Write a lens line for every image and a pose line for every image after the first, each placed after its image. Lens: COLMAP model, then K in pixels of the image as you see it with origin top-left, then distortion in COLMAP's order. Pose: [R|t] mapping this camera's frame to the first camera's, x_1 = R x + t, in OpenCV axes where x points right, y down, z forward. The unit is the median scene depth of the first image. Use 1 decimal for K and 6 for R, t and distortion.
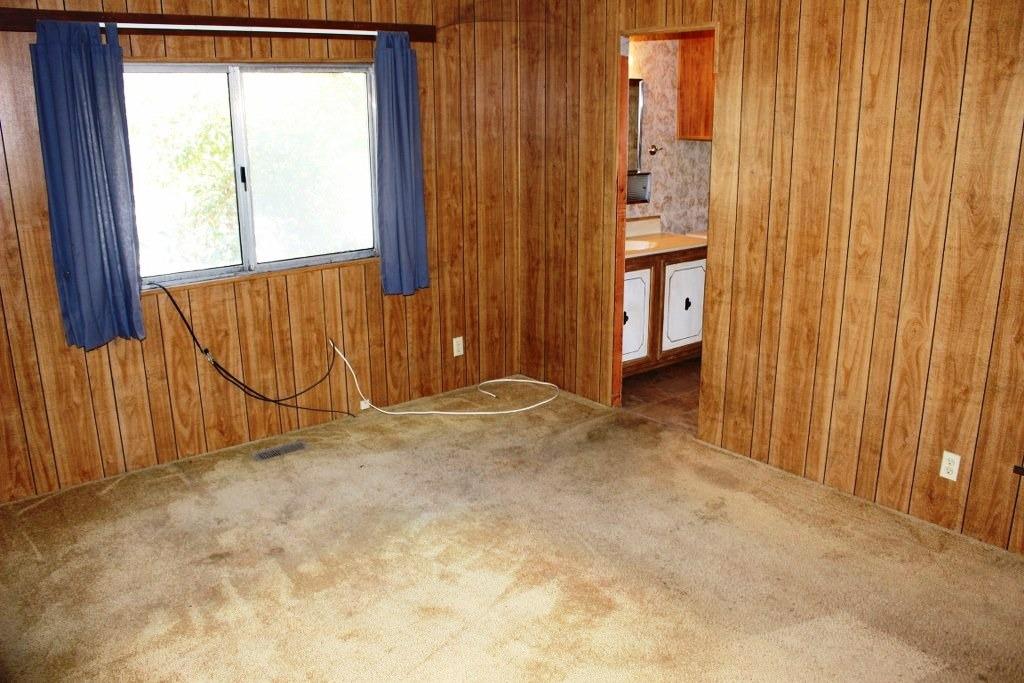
lens RADIAL K [[847.7, 0, 507.8], [0, 847.7, 346.0], [0, 0, 1]] dist [-0.154798, 0.127237]
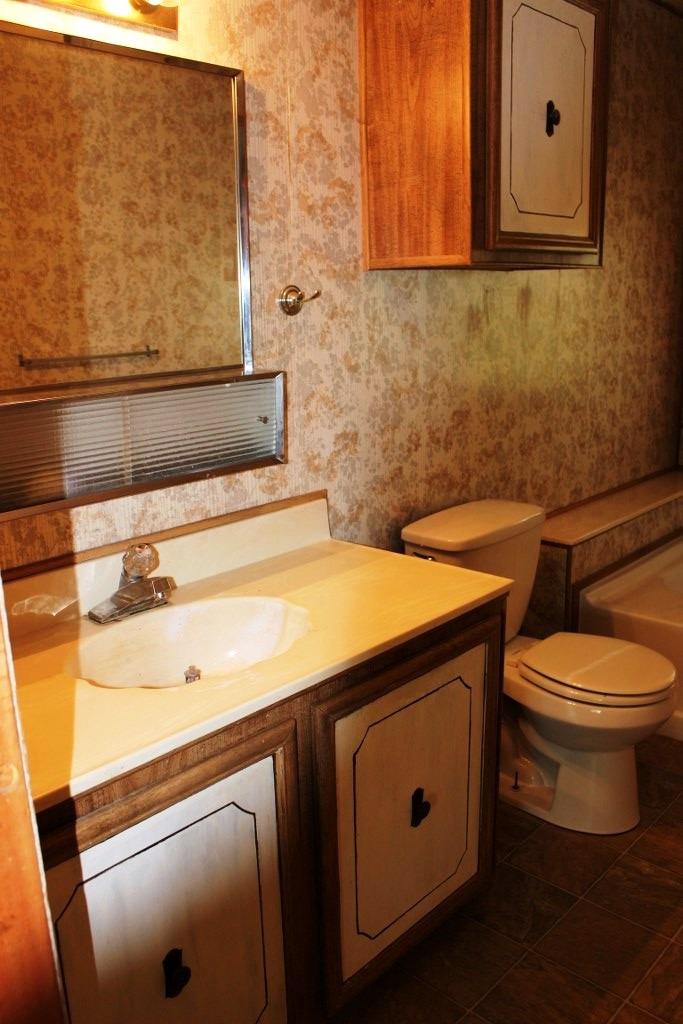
lens RADIAL K [[929.8, 0, 341.5], [0, 929.8, 512.0], [0, 0, 1]] dist [-0.113372, 0.014546]
pose [[0.989059, -0.045809, 0.140226, 0.137258], [0.050496, 0.998272, -0.030047, -0.138217], [-0.138607, 0.036799, 0.989664, 0.637124]]
